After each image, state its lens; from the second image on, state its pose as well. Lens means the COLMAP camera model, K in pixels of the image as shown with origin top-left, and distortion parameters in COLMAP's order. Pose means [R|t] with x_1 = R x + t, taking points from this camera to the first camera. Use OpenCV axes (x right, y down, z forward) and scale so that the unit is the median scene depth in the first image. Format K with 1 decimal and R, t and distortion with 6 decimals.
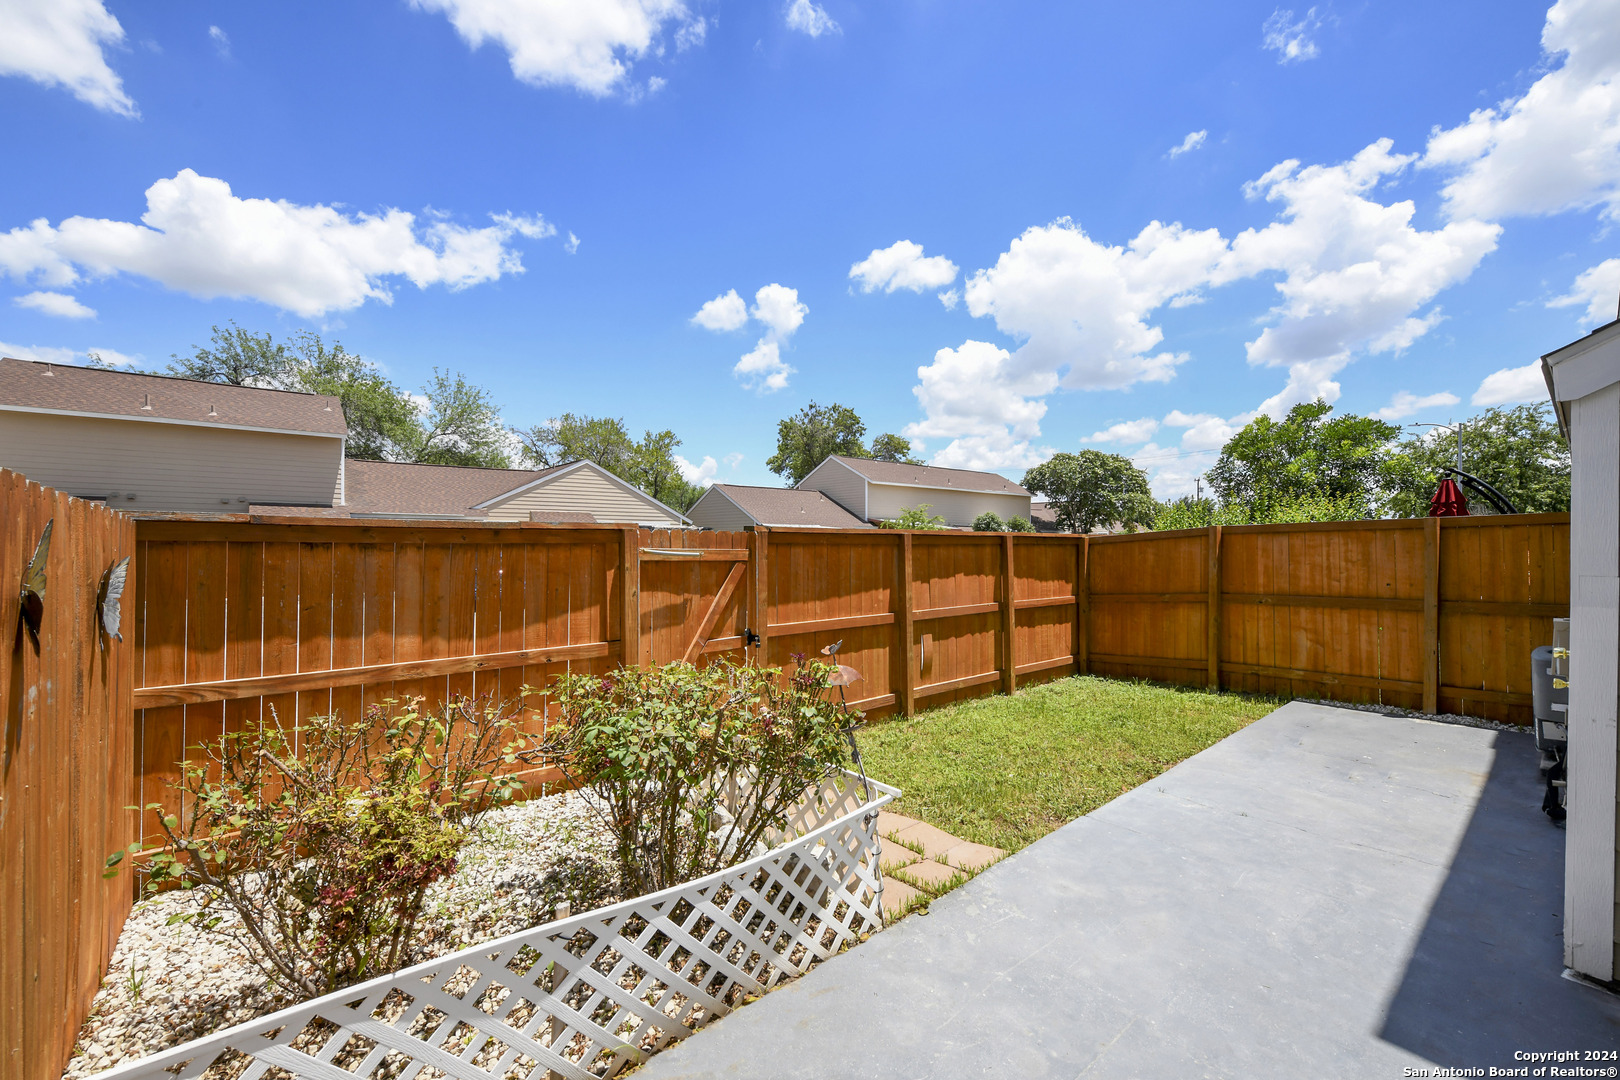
lens RADIAL K [[643.5, 0, 814.2], [0, 643.5, 537.8], [0, 0, 1]] dist [-0.002856, -0.000209]
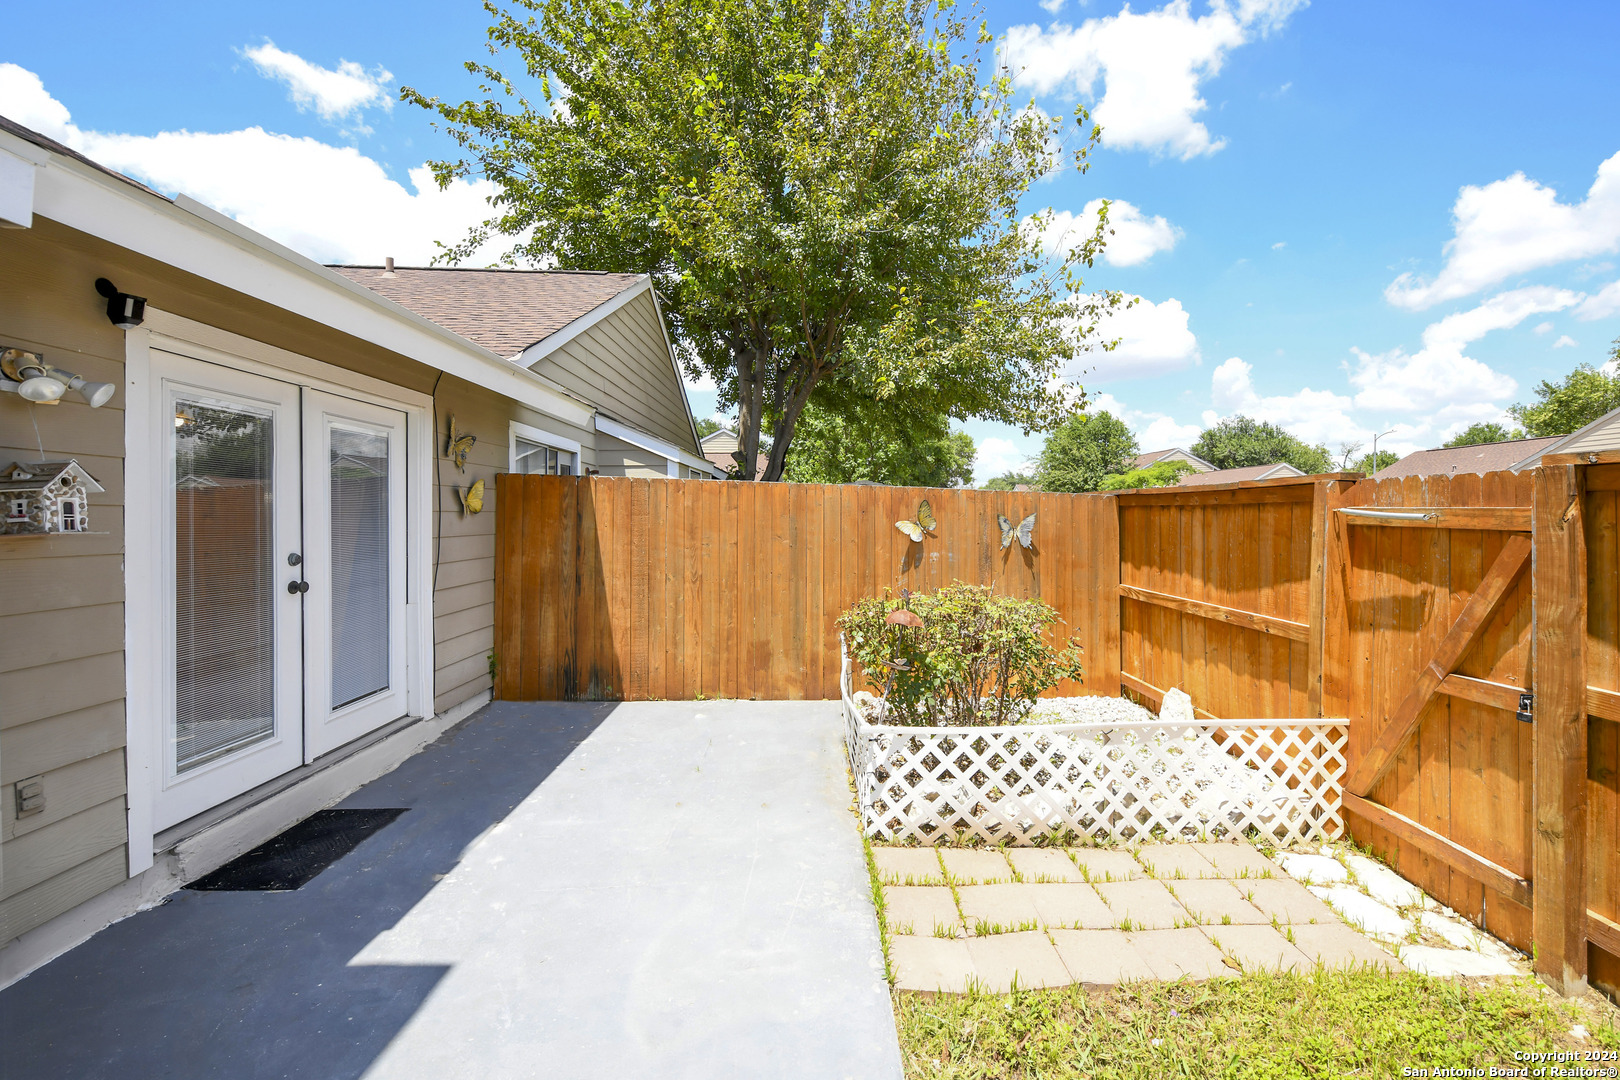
lens RADIAL K [[643.5, 0, 858.0], [0, 643.5, 512.3], [0, 0, 1]] dist [-0.002856, -0.000209]
pose [[-0.581249, -0.004096, -0.813715, 0.589188], [0.003688, 0.999964, -0.007667, 0.025928], [0.813717, -0.007457, -0.581213, 0.942420]]
